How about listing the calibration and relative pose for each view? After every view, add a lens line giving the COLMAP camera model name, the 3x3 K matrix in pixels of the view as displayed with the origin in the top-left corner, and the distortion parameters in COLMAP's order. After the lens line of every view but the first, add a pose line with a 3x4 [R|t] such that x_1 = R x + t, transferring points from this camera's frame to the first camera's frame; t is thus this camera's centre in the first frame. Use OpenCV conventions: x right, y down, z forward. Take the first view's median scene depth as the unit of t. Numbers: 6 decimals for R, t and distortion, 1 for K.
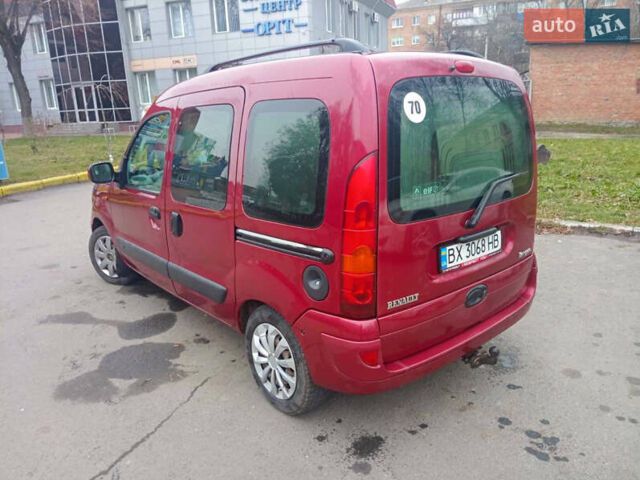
lens RADIAL K [[506.1, 0, 321.7], [0, 506.1, 241.6], [0, 0, 1]] dist [0.003561, -0.003277]
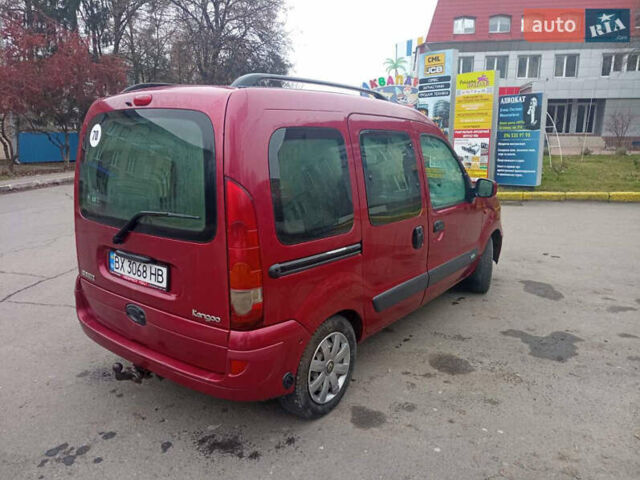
lens RADIAL K [[506.1, 0, 321.3], [0, 506.1, 239.9], [0, 0, 1]] dist [0.003561, -0.003277]
pose [[0.165506, 0.229427, -0.959151, 1.338434], [-0.250144, 0.950525, 0.184200, -0.328880], [0.953958, 0.209439, 0.214708, 1.105616]]
